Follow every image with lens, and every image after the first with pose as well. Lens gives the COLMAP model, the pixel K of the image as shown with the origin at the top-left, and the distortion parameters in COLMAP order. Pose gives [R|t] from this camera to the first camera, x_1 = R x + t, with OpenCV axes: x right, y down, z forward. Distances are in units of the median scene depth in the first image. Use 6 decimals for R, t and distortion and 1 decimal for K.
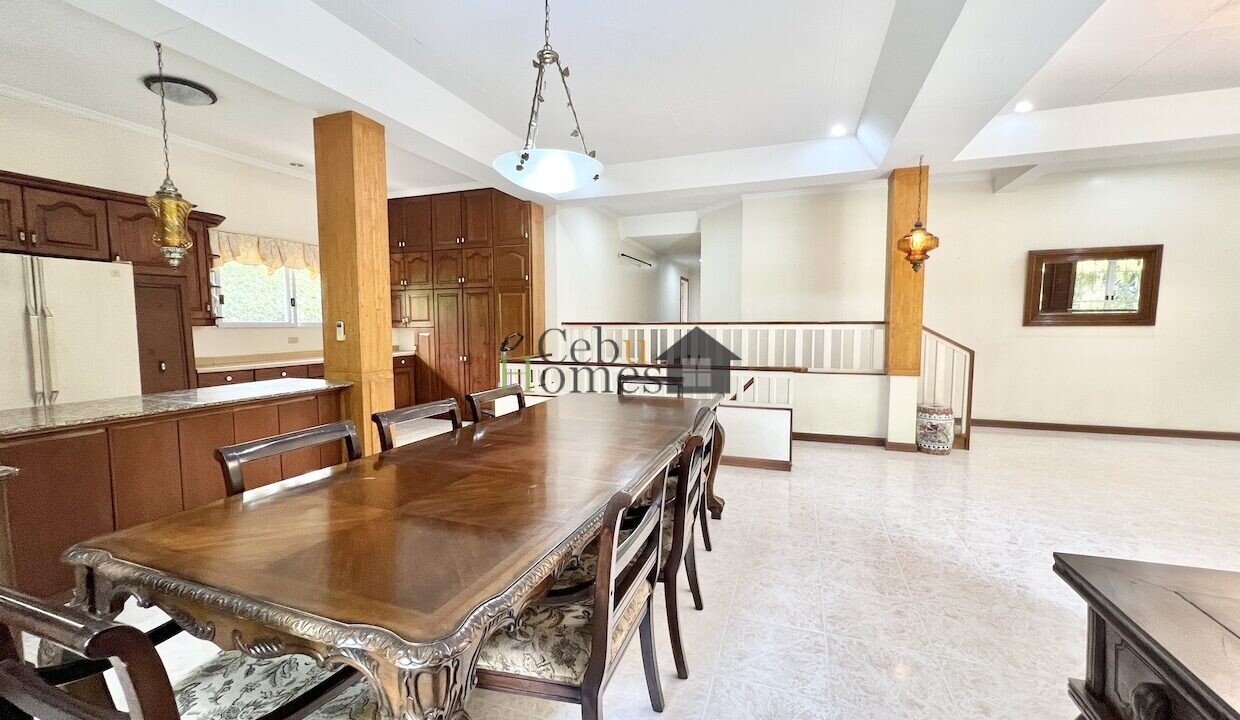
lens RADIAL K [[495.6, 0, 614.7], [0, 495.6, 359.7], [0, 0, 1]] dist [-0.000049, -0.000013]
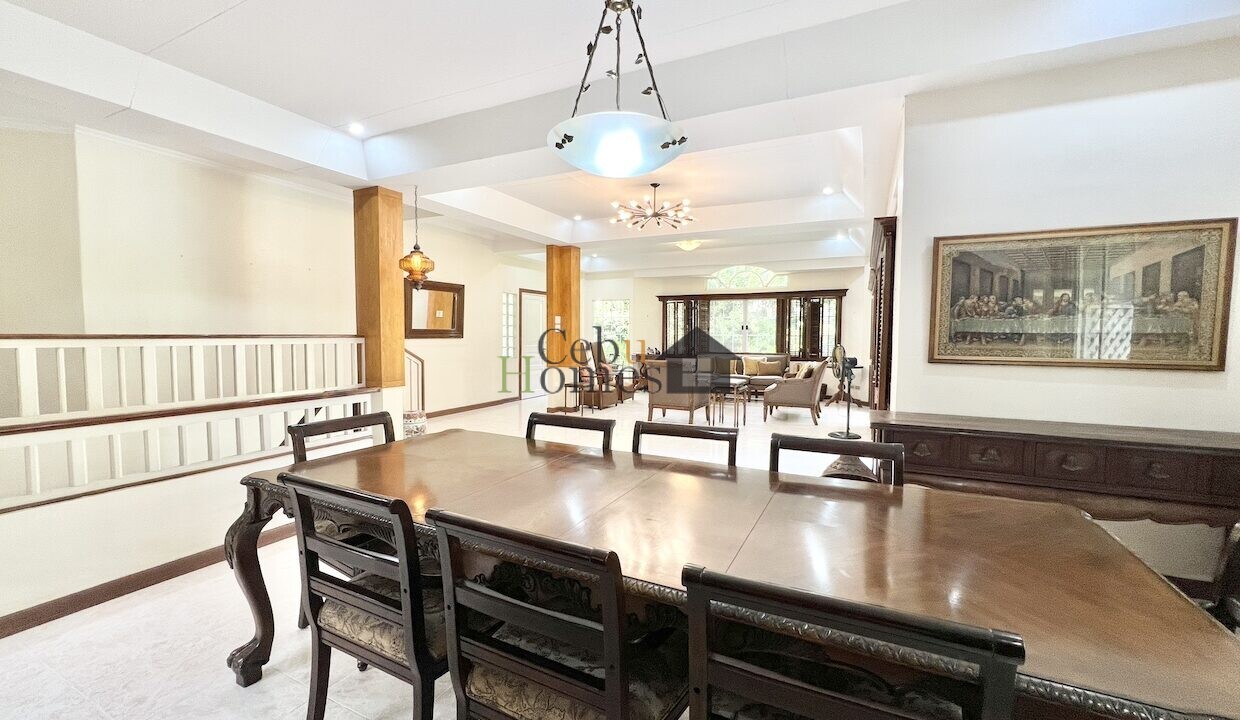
lens RADIAL K [[495.6, 0, 614.7], [0, 495.6, 362.5], [0, 0, 1]] dist [-0.000049, -0.000013]
pose [[0.109267, -0.053097, 0.992593, -0.314211], [0.067150, 0.996685, 0.045923, -0.027755], [-0.991742, 0.061635, 0.112470, 0.321903]]
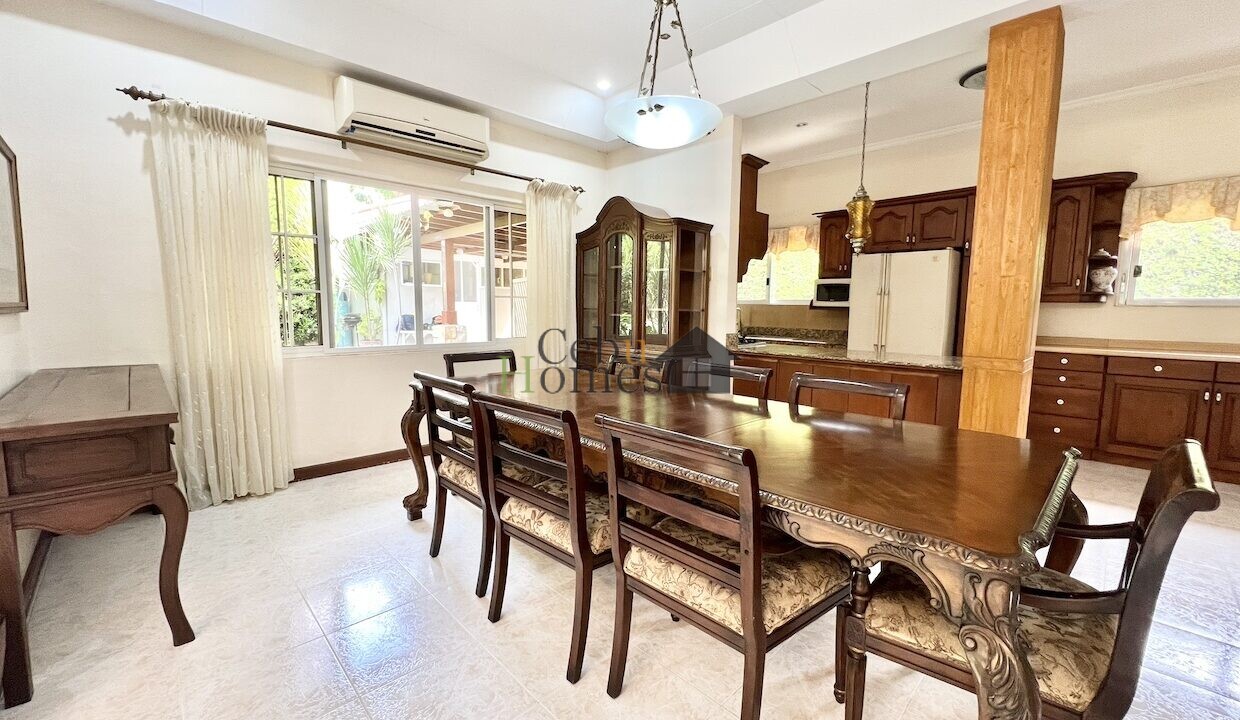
lens RADIAL K [[495.6, 0, 618.0], [0, 495.6, 359.5], [0, 0, 1]] dist [-0.000049, -0.000013]
pose [[-0.435506, 0.095511, -0.895105, 0.266577], [-0.074167, 0.987168, 0.141419, -0.023039], [0.897125, 0.127976, -0.422834, 0.472588]]
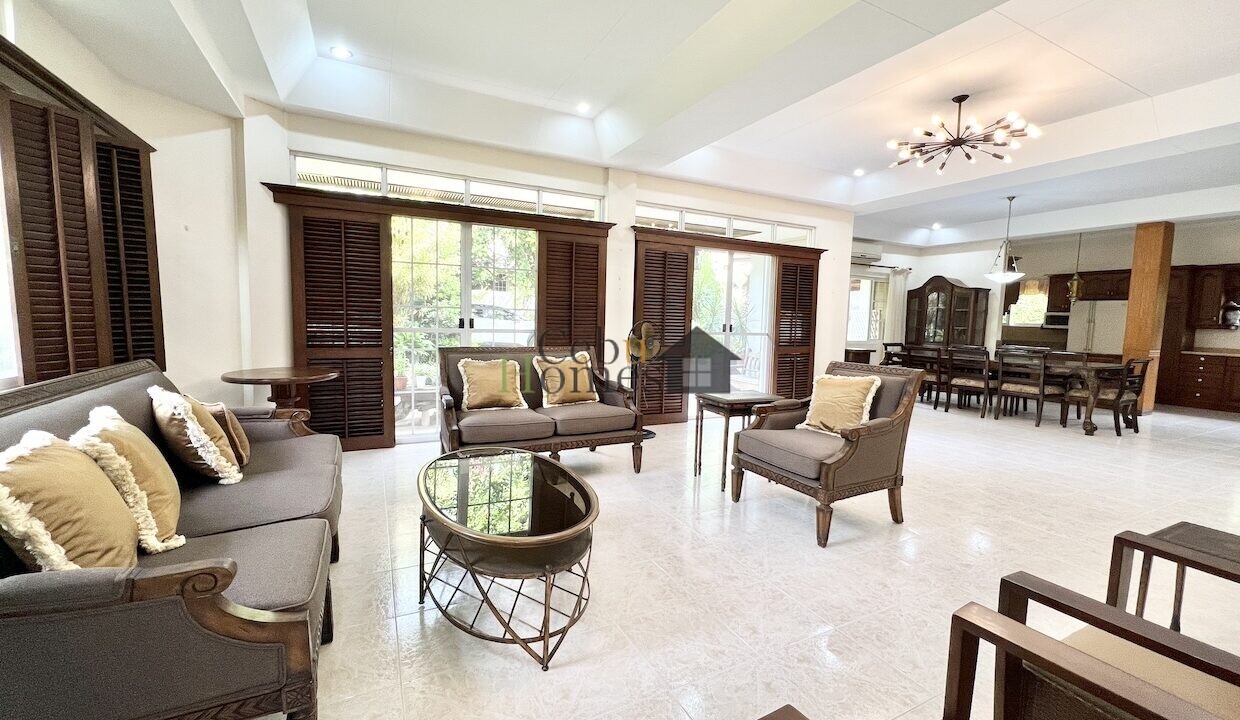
lens RADIAL K [[495.6, 0, 620.5], [0, 495.6, 359.0], [0, 0, 1]] dist [-0.000049, -0.000013]
pose [[-0.679032, 0.048242, -0.732522, 1.352739], [-0.076804, 0.987694, 0.136242, -0.030890], [0.730080, 0.148773, -0.666970, 0.482233]]
